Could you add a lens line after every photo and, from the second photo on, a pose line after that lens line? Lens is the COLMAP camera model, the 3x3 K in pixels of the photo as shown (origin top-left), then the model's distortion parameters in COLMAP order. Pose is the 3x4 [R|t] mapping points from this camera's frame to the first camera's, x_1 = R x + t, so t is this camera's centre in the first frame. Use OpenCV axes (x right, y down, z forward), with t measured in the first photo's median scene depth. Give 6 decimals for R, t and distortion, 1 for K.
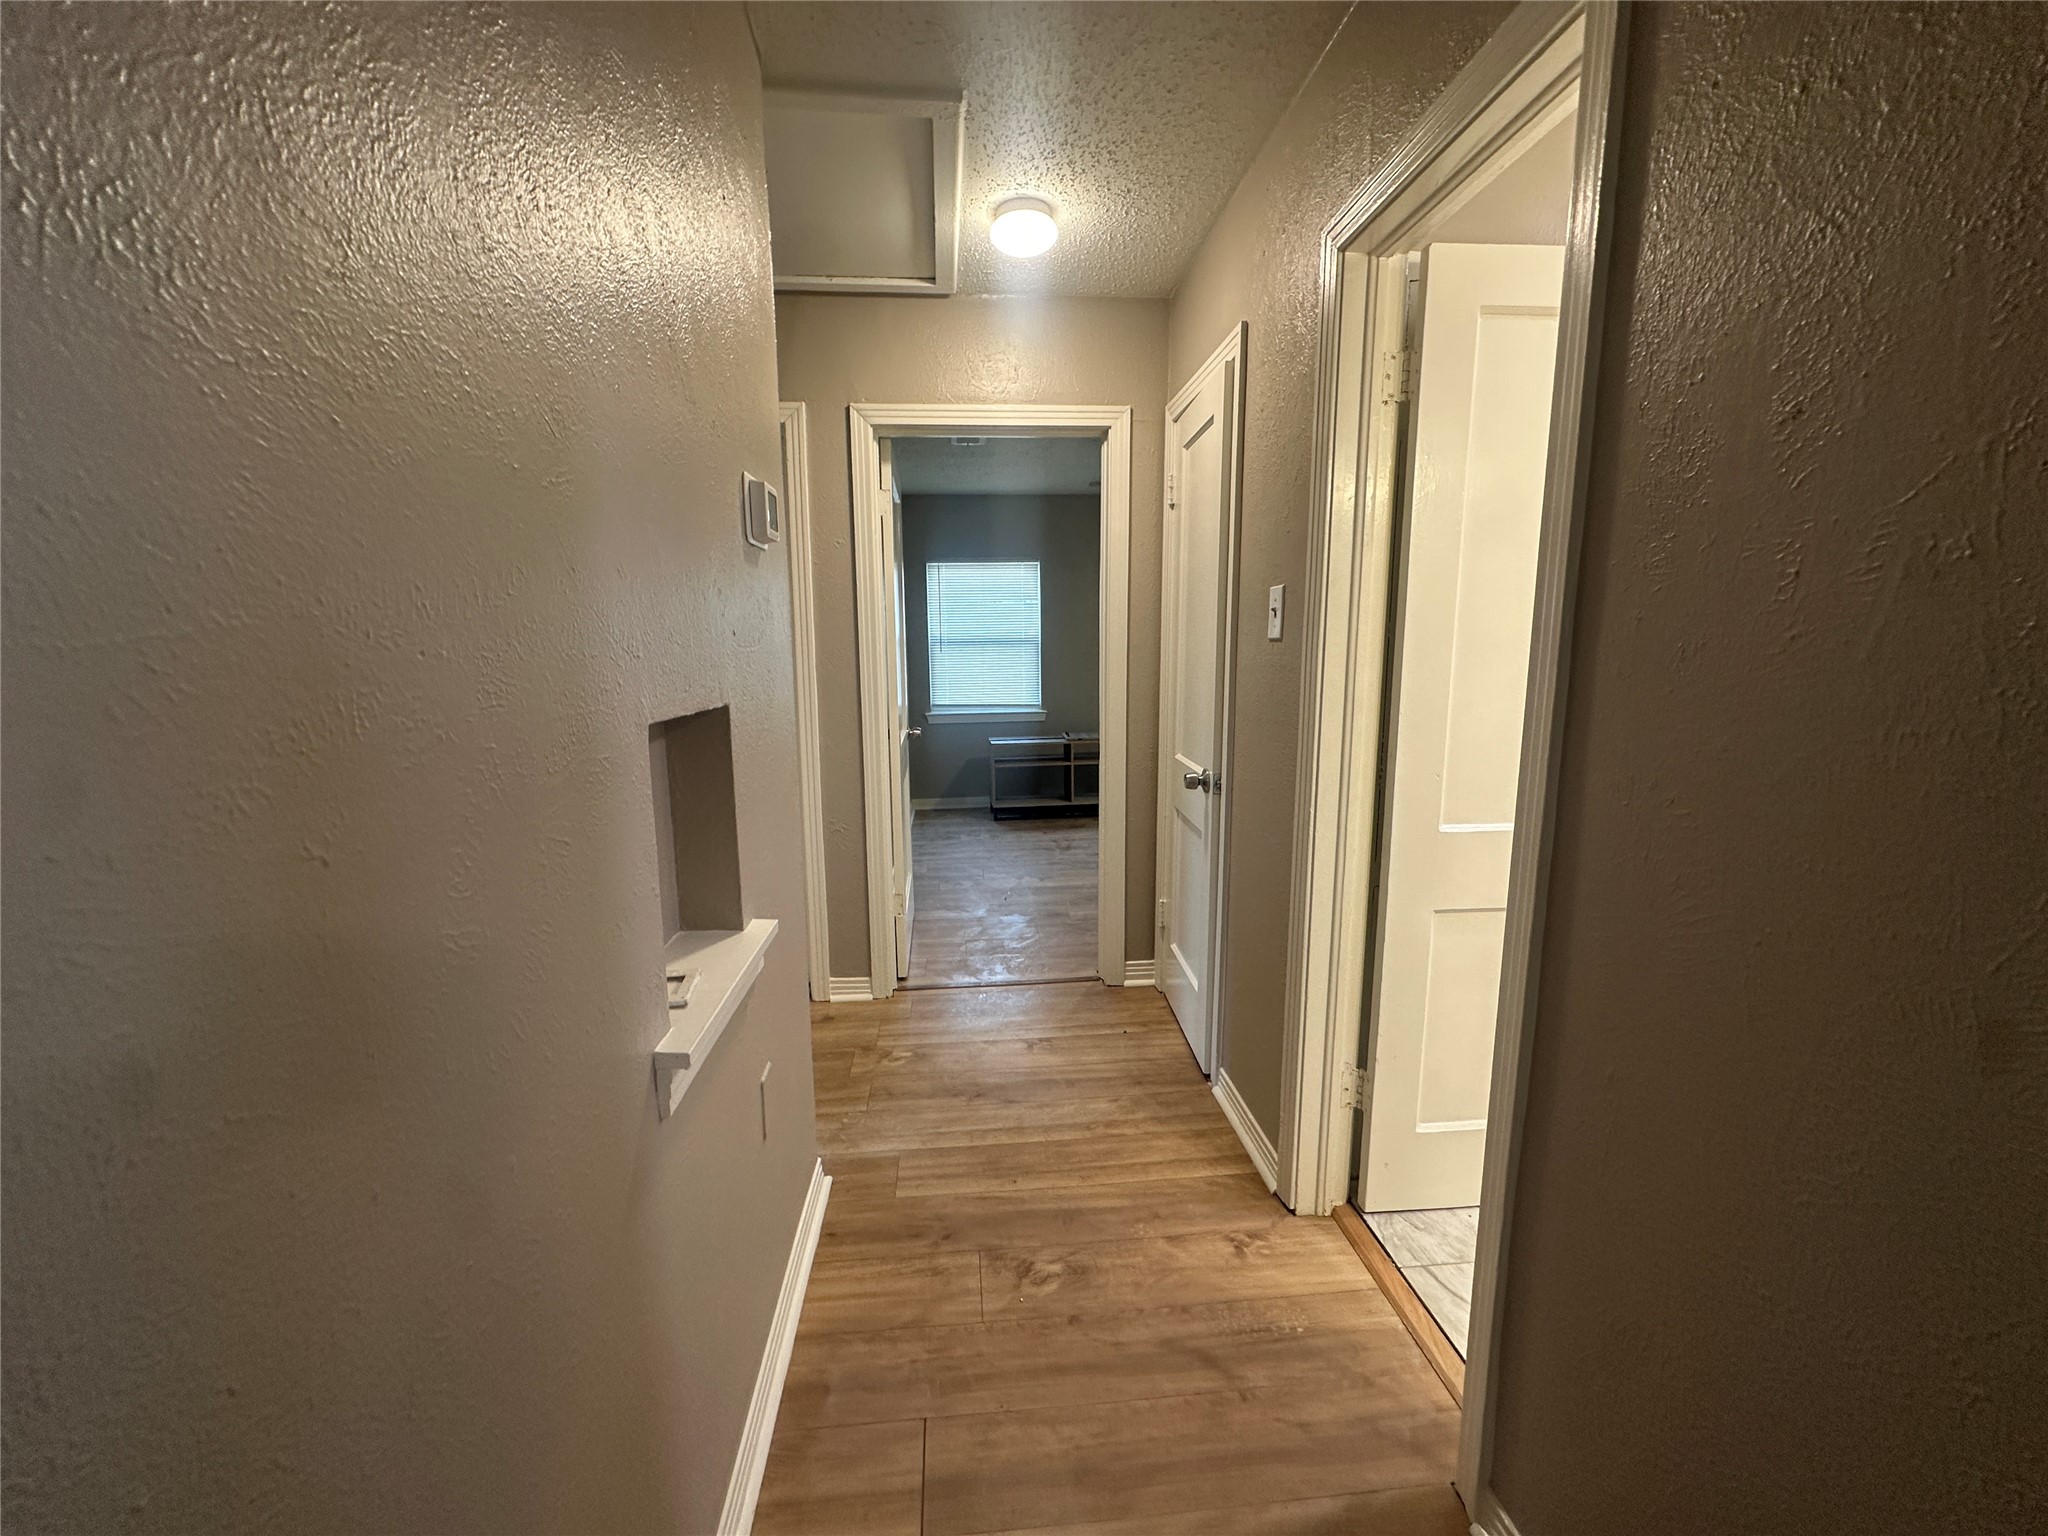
lens RADIAL K [[814.8, 0, 1022.5], [0, 814.8, 768.9], [0, 0, 1]] dist [-0.003784, 0.000527]
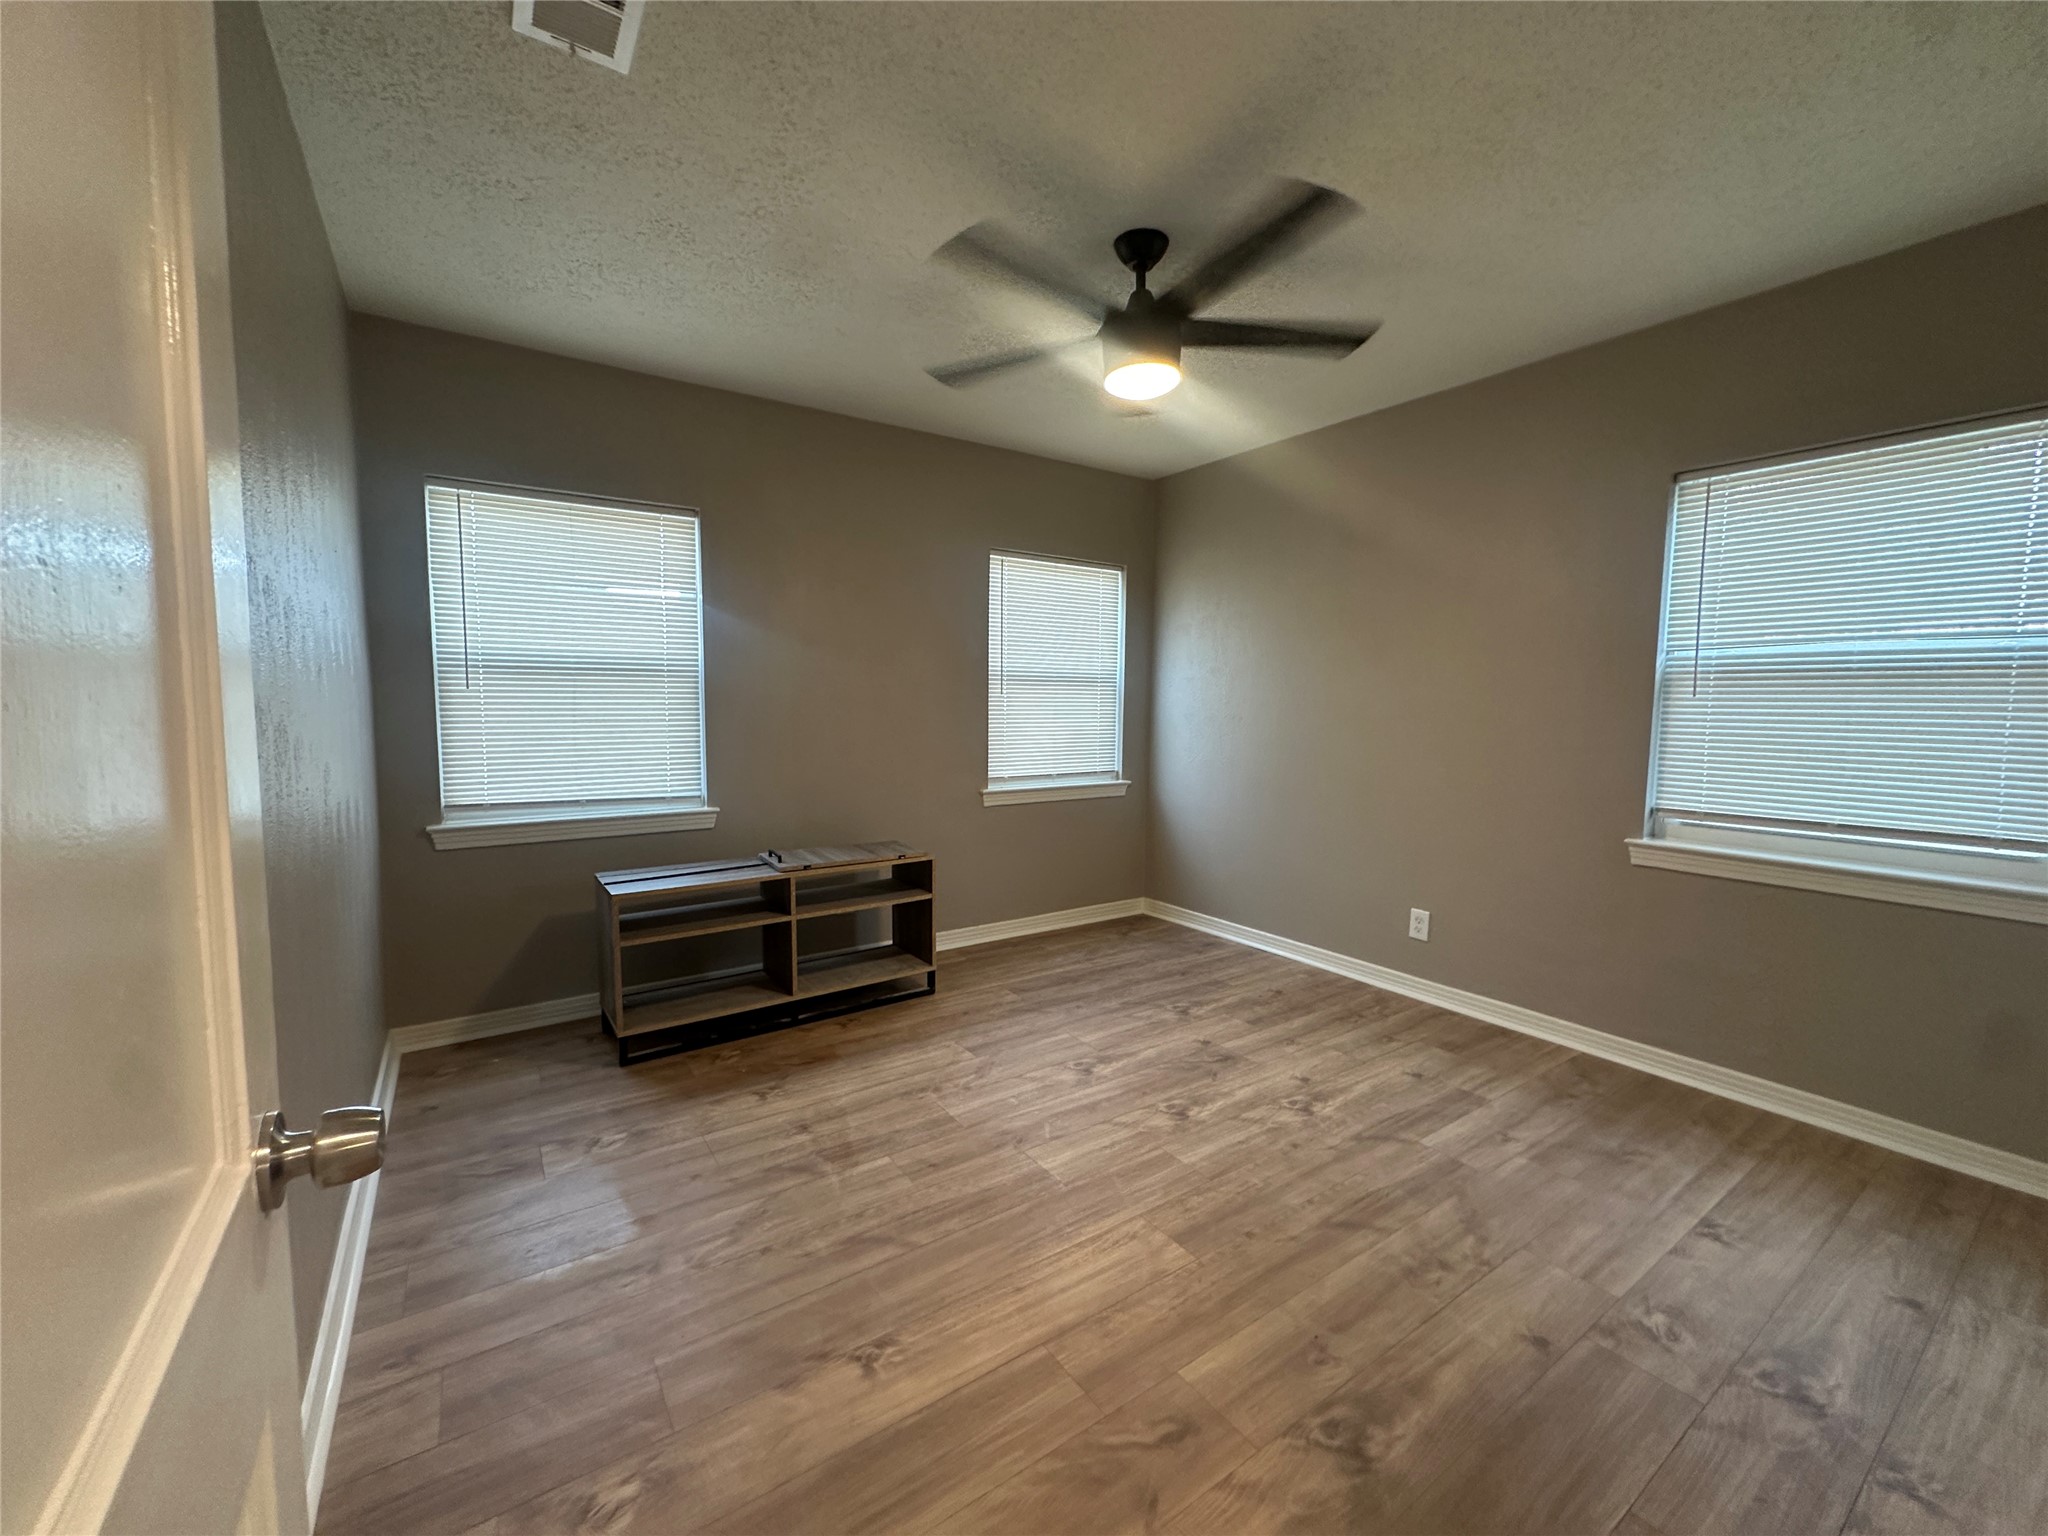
lens RADIAL K [[815.3, 0, 1024.0], [0, 815.3, 768.0], [0, 0, 1]] dist [0.039239, 0.000159]
pose [[0.872176, -0.011521, 0.489057, -0.059240], [0.028795, 0.999198, -0.027813, -0.076474], [-0.488344, 0.038340, 0.871808, 0.454621]]
